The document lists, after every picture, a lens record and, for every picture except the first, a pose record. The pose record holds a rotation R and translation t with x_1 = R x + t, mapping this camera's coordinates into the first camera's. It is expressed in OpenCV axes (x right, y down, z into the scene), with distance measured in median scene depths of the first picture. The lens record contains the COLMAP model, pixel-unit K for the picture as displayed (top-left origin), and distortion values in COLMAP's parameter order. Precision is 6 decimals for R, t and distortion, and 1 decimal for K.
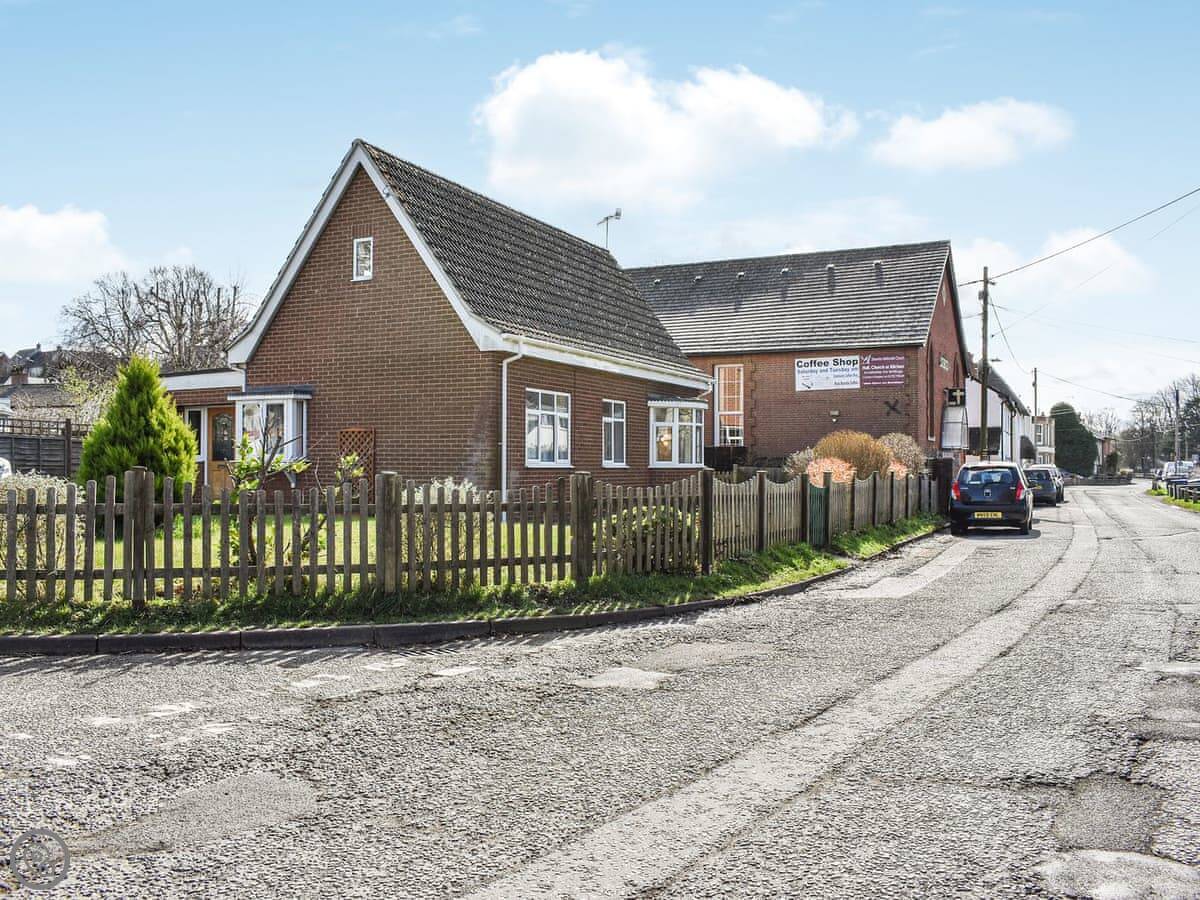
lens RADIAL K [[1060.0, 0, 605.9], [0, 1060.0, 461.2], [0, 0, 1]] dist [-0.080771, 0.006829]
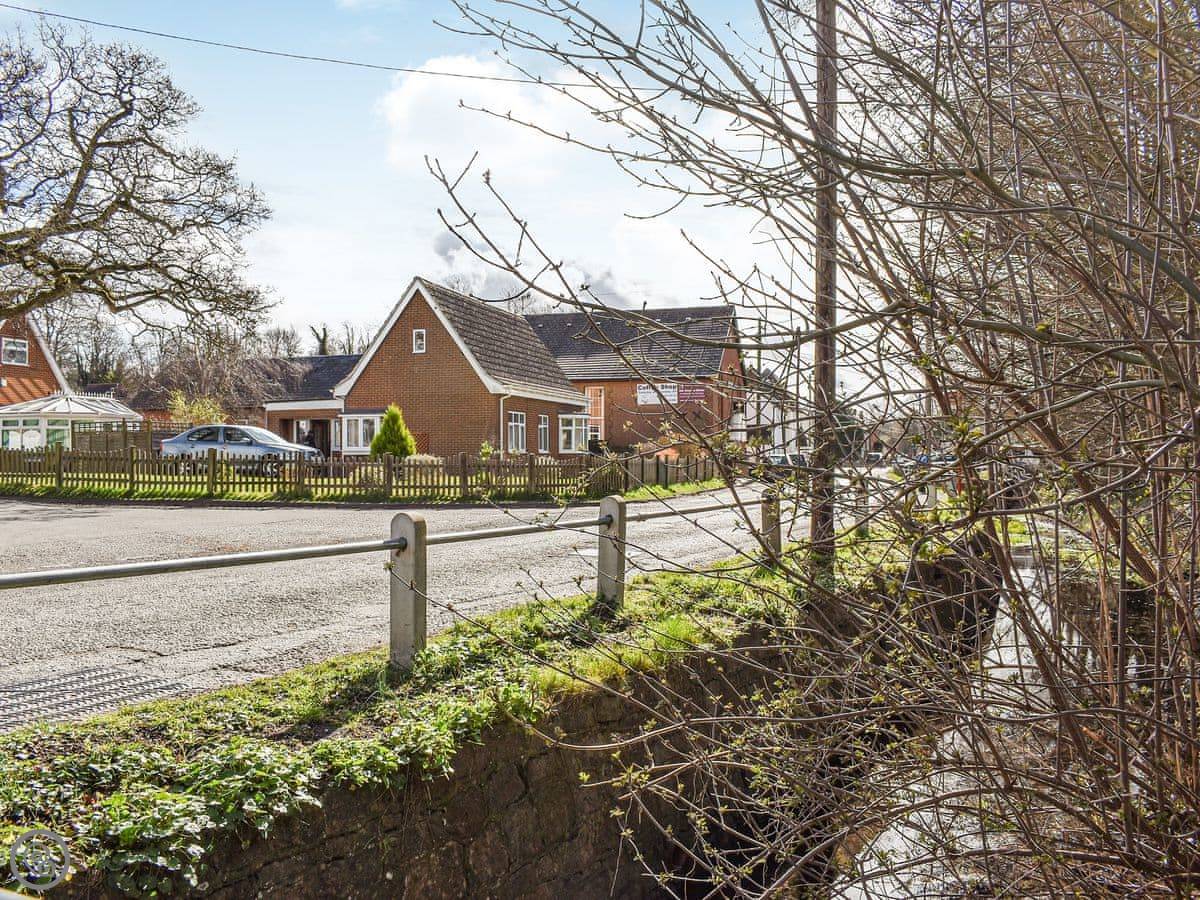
lens RADIAL K [[1060.0, 0, 597.2], [0, 1060.0, 450.5], [0, 0, 1]] dist [-0.080771, 0.006829]
pose [[0.985412, -0.003448, 0.170150, -0.236571], [0.003190, 0.999993, 0.001790, -0.001835], [-0.170155, -0.001221, 0.985417, -0.873741]]
